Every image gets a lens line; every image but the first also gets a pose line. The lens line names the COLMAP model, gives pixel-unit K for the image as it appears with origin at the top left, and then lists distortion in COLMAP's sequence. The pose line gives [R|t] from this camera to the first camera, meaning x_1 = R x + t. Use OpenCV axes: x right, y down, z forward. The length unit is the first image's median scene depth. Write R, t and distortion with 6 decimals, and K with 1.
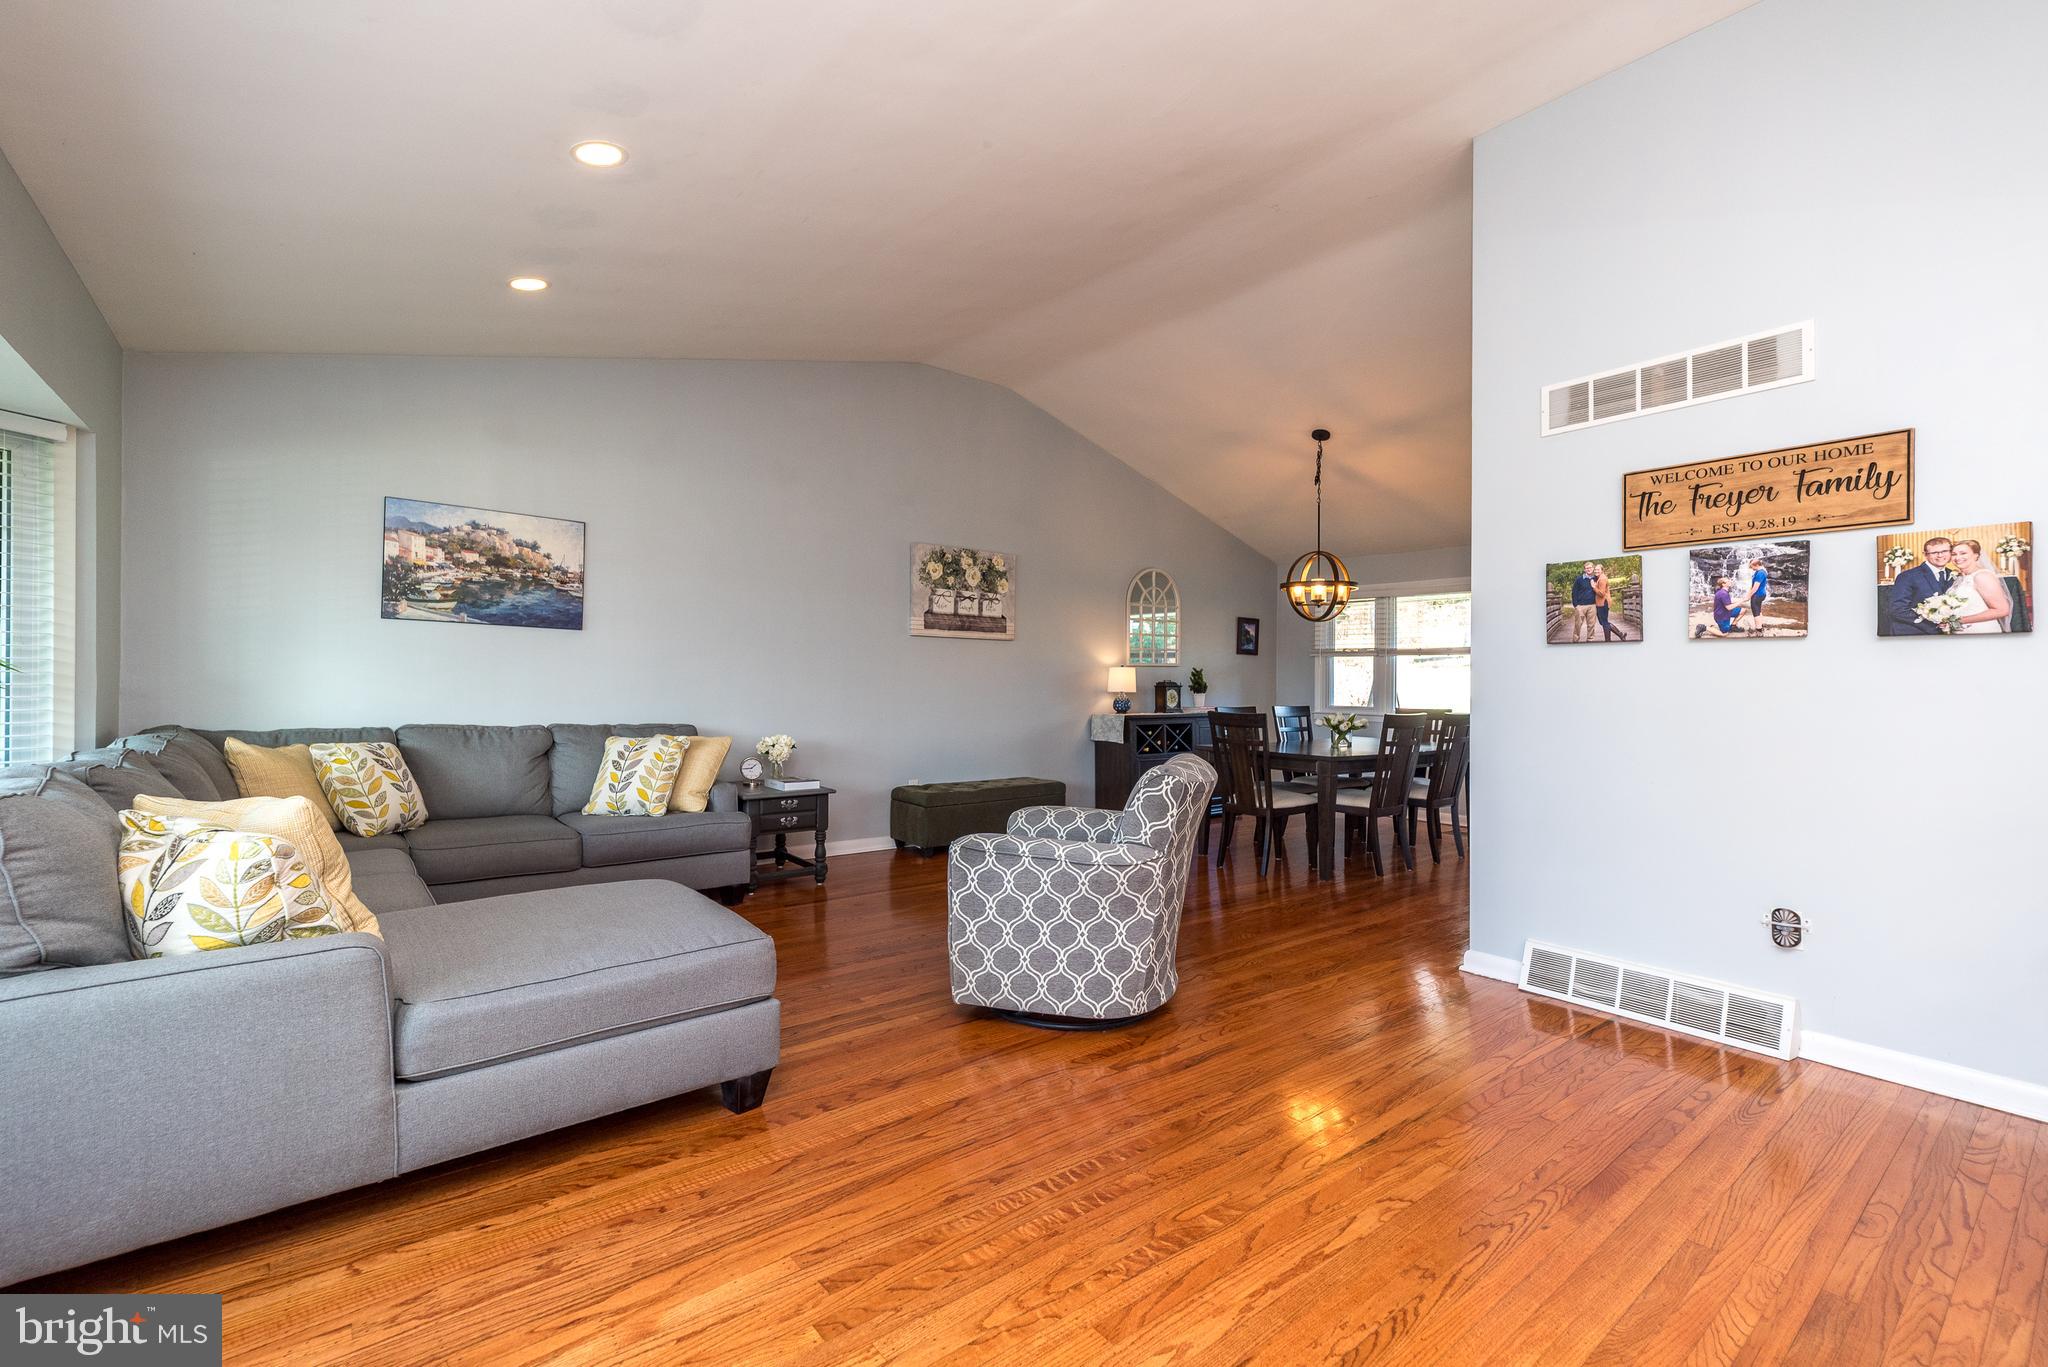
lens RADIAL K [[860.3, 0, 1021.2], [0, 860.3, 677.0], [0, 0, 1]] dist [0.008290, -0.000652]
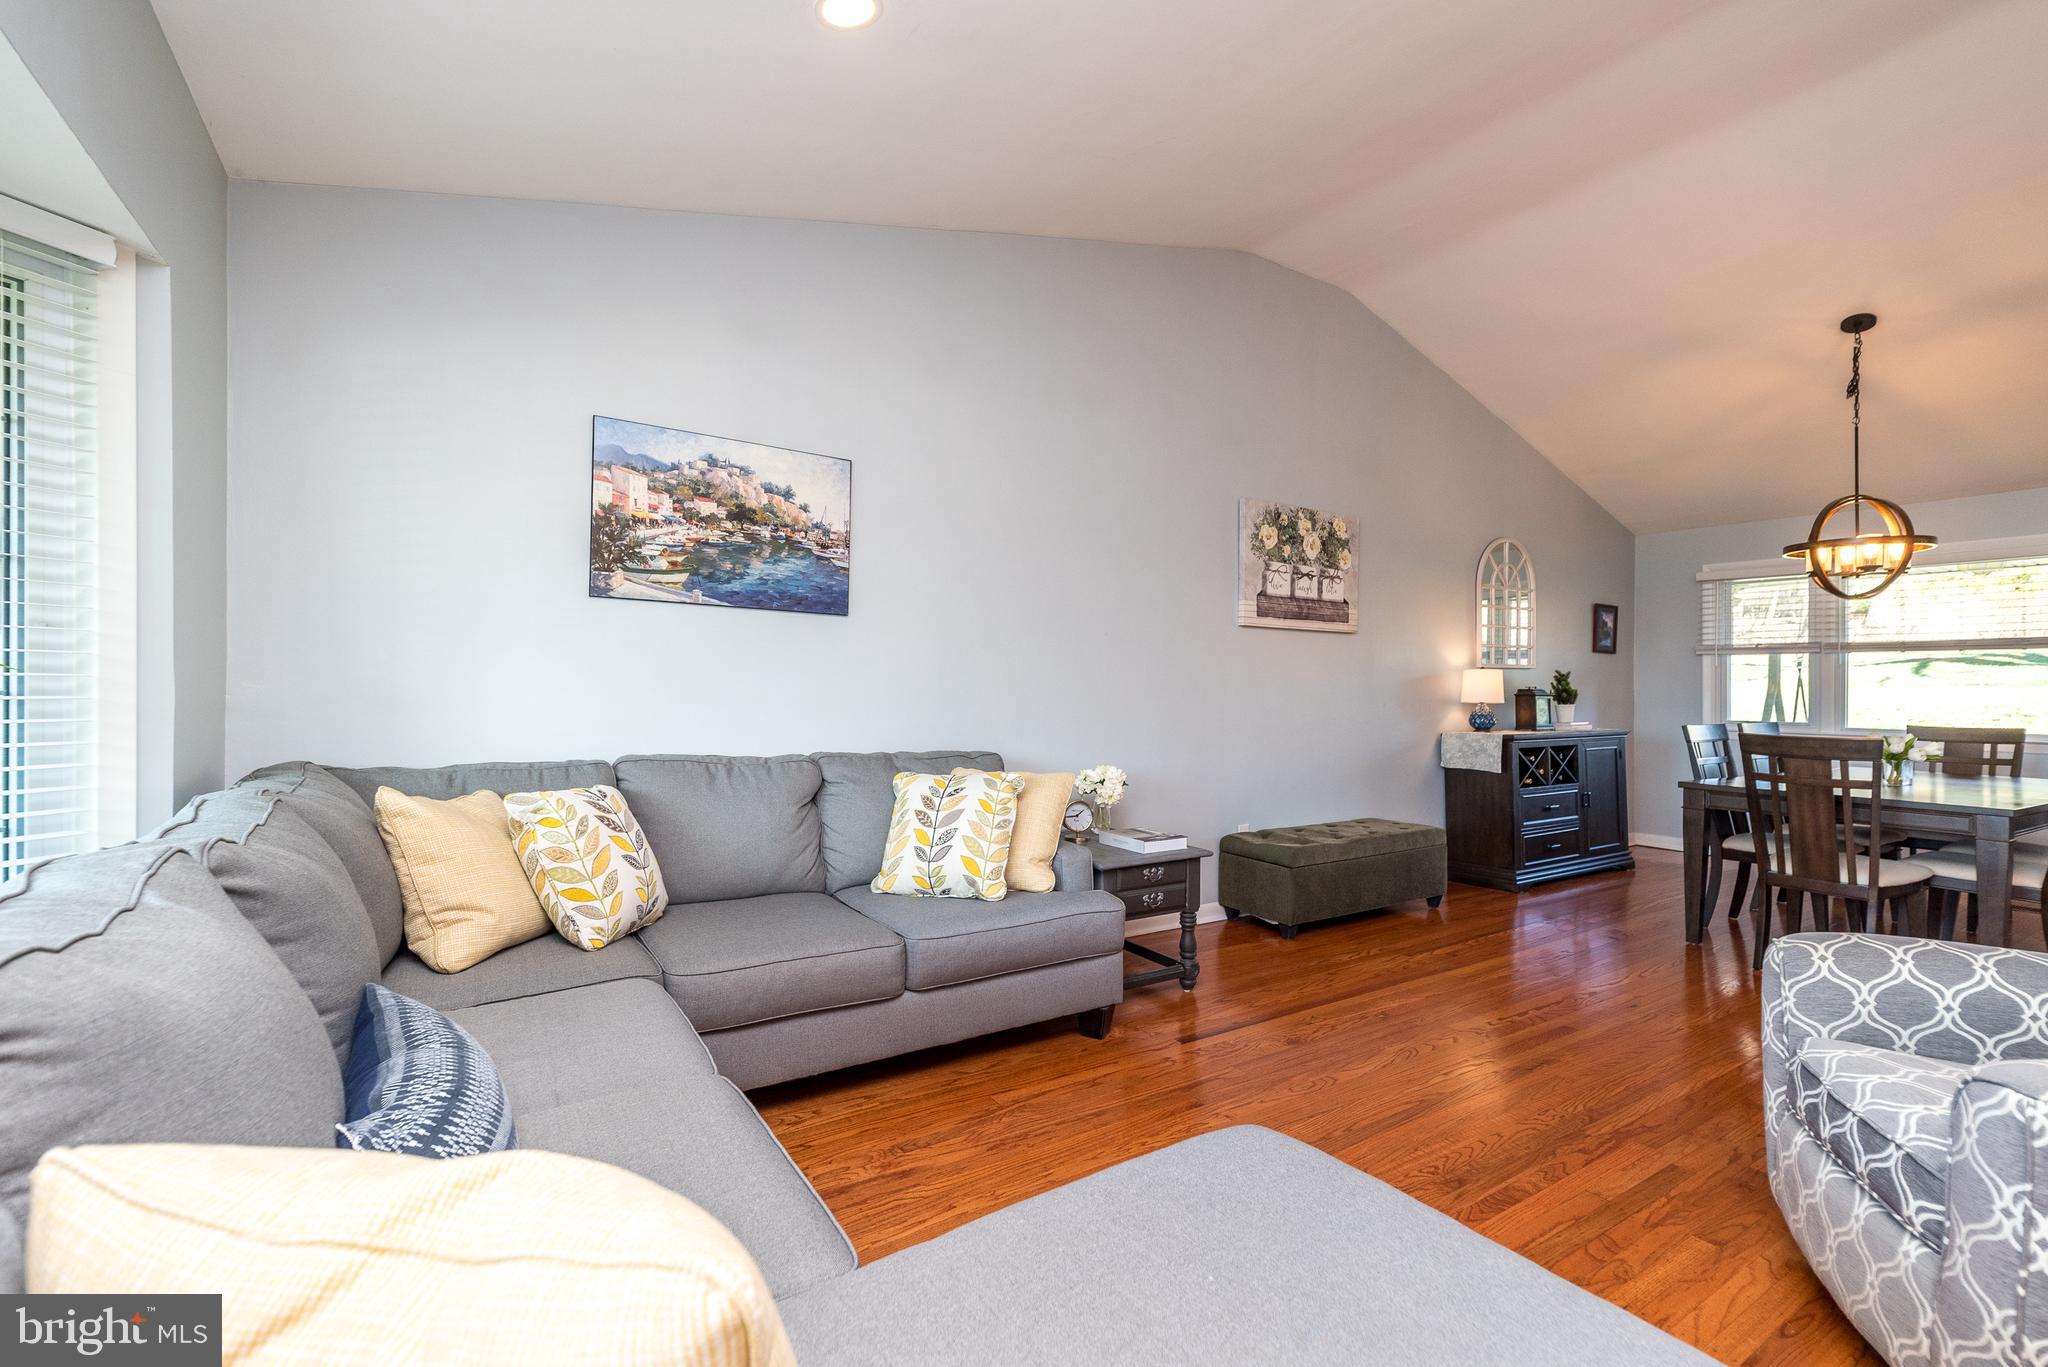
lens RADIAL K [[869.4, 0, 1036.4], [0, 869.4, 688.2], [0, 0, 1]] dist [-0.001439, 0.000330]
pose [[0.995183, -0.001999, -0.098009, -0.314740], [0.002473, 0.999986, 0.004721, 0.000726], [0.097998, -0.004941, 0.995174, 0.346145]]
